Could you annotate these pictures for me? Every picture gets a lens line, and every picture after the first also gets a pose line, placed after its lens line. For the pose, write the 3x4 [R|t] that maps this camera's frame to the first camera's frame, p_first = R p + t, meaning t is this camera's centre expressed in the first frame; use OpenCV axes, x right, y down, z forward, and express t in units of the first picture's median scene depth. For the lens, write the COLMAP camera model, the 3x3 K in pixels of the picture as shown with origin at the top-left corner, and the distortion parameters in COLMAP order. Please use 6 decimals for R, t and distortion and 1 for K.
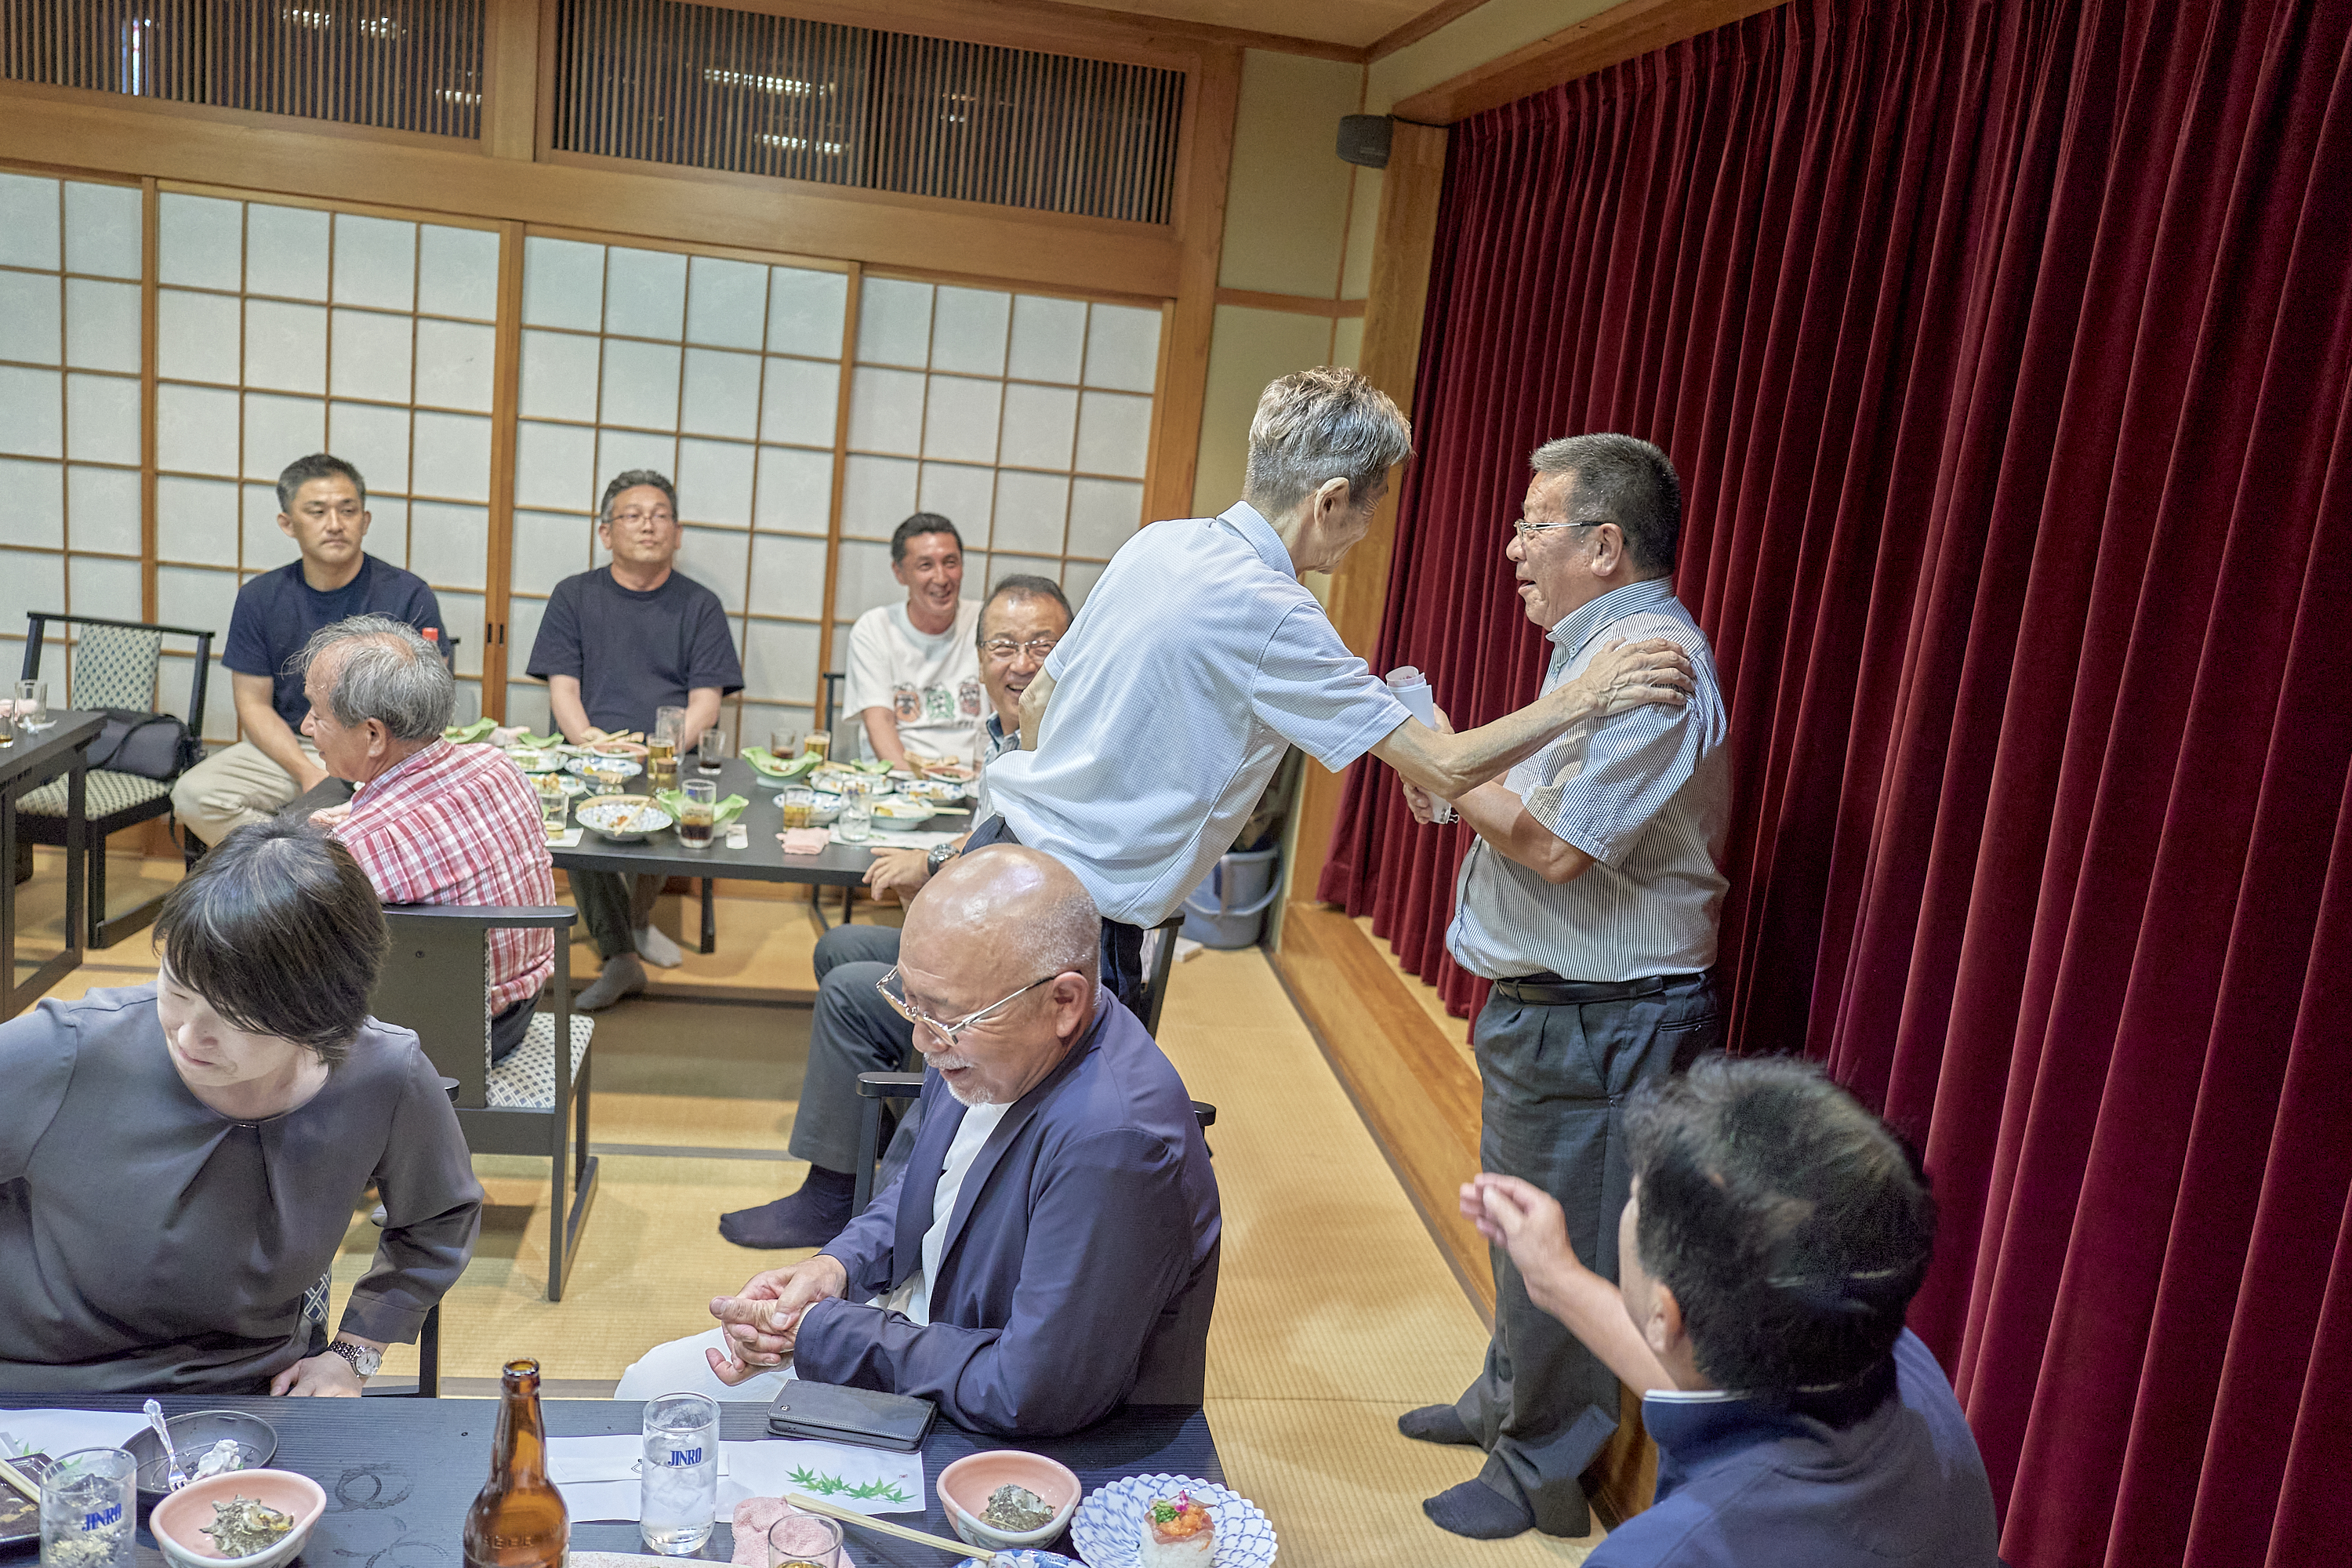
lens RADIAL K [[1960.6, 0, 1211.0], [0, 1960.6, 786.2], [0, 0, 1]] dist [-0.015404, 0.015787]
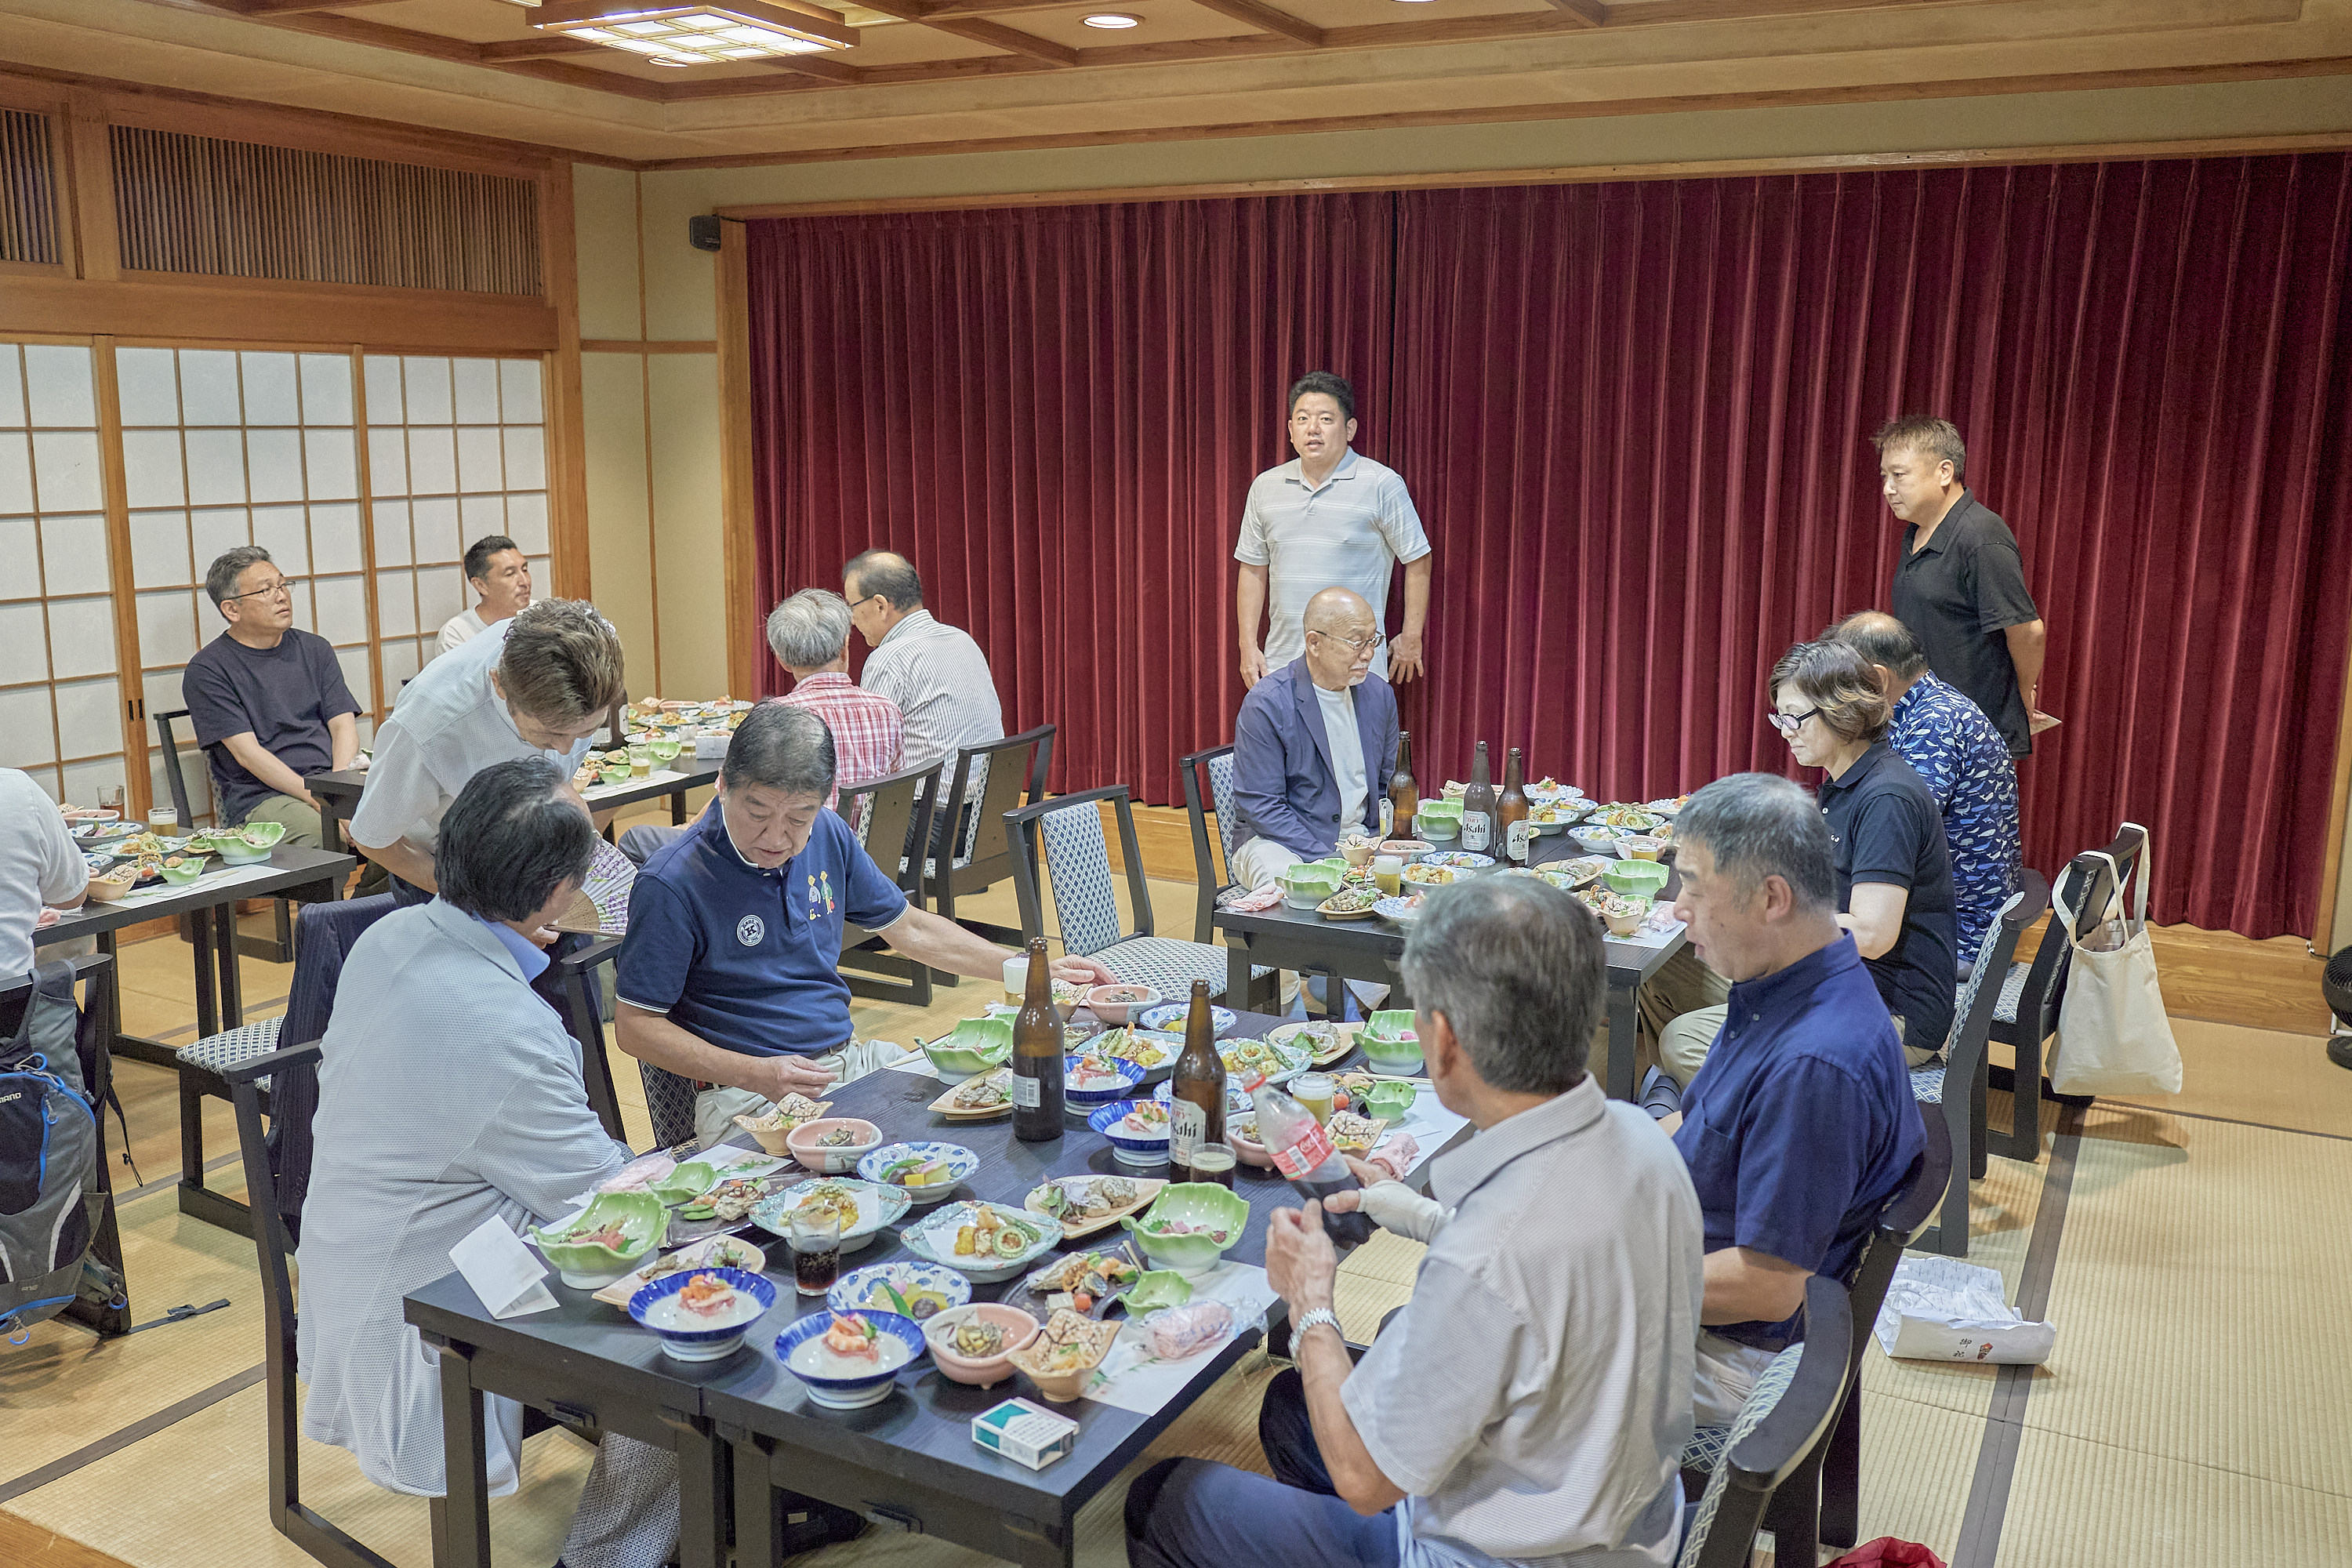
lens RADIAL K [[1960.6, 0, 1196.4], [0, 1960.6, 770.5], [0, 0, 1]] dist [-0.015404, 0.015787]
pose [[0.588216, -0.249901, 0.769124, -0.943312], [0.221728, 0.964448, 0.143790, -0.076599], [-0.777714, 0.085957, 0.622714, -0.152681]]
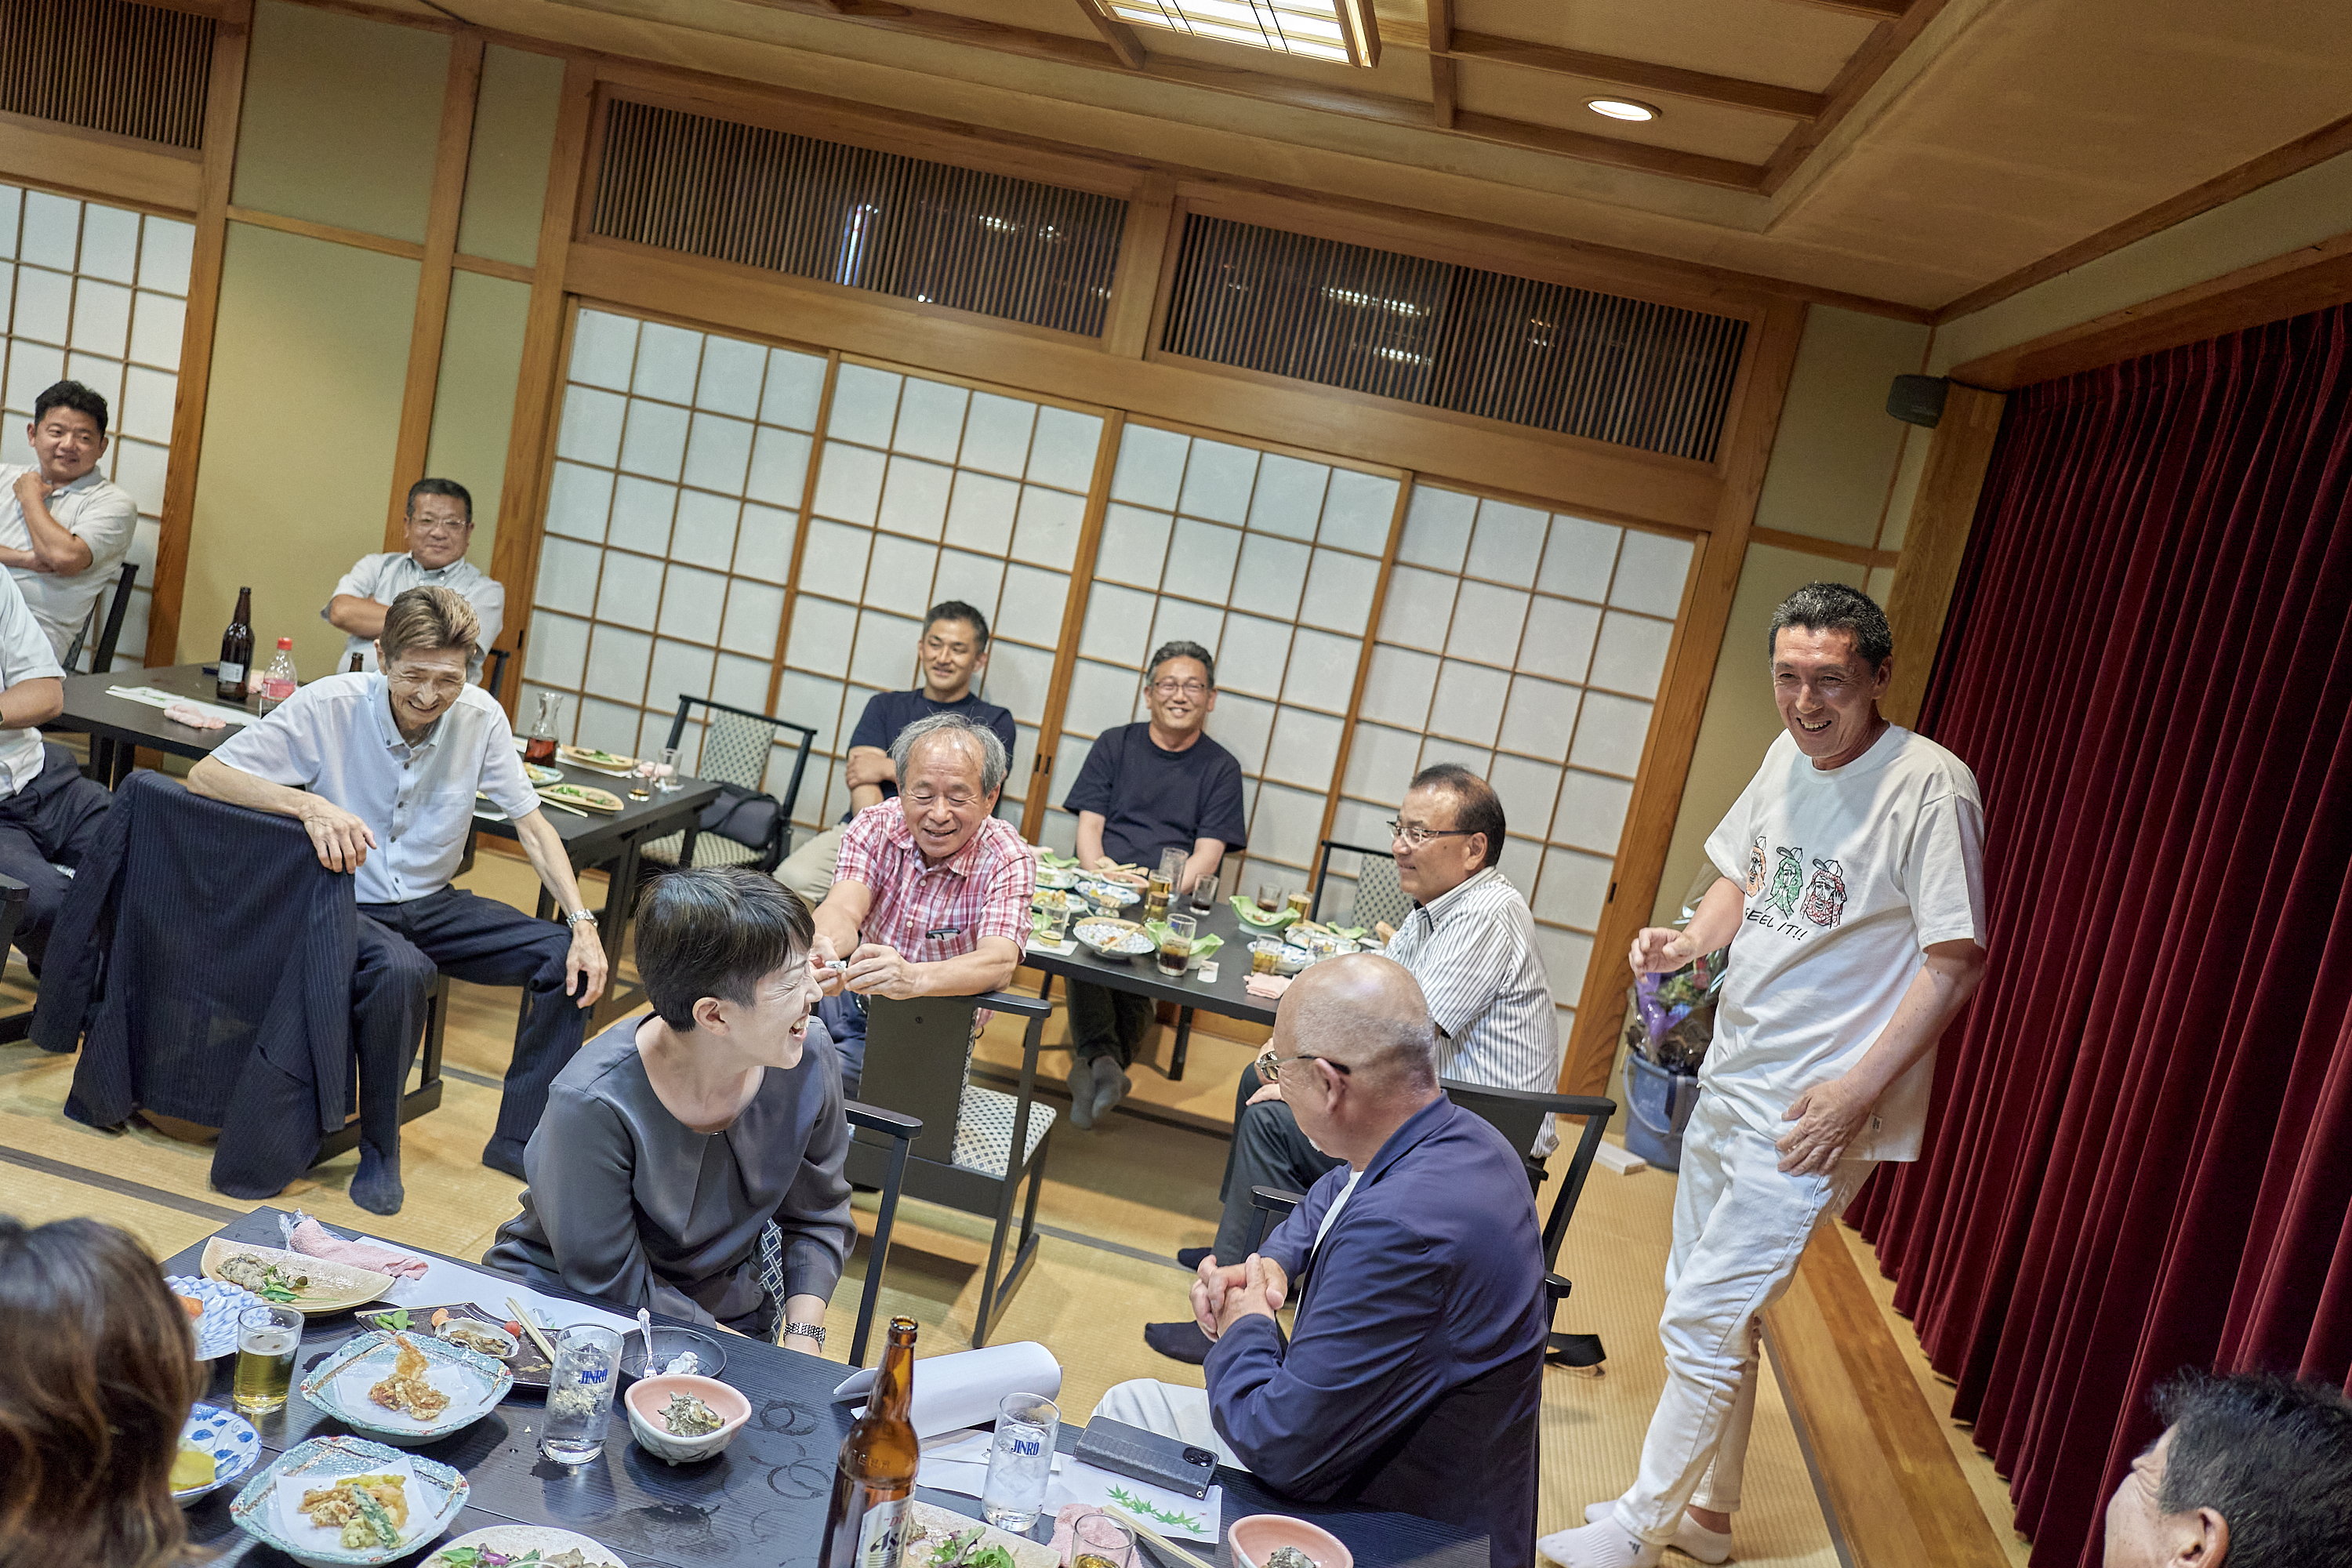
lens RADIAL K [[1877.8, 0, 1159.6], [0, 1877.8, 785.1], [0, 0, 1]] dist [-0.014004, -0.006578]
pose [[0.948883, 0.134885, -0.285353, 0.007733], [-0.161768, 0.984145, -0.072726, 0.001527], [0.271019, 0.115169, 0.955659, -0.011149]]
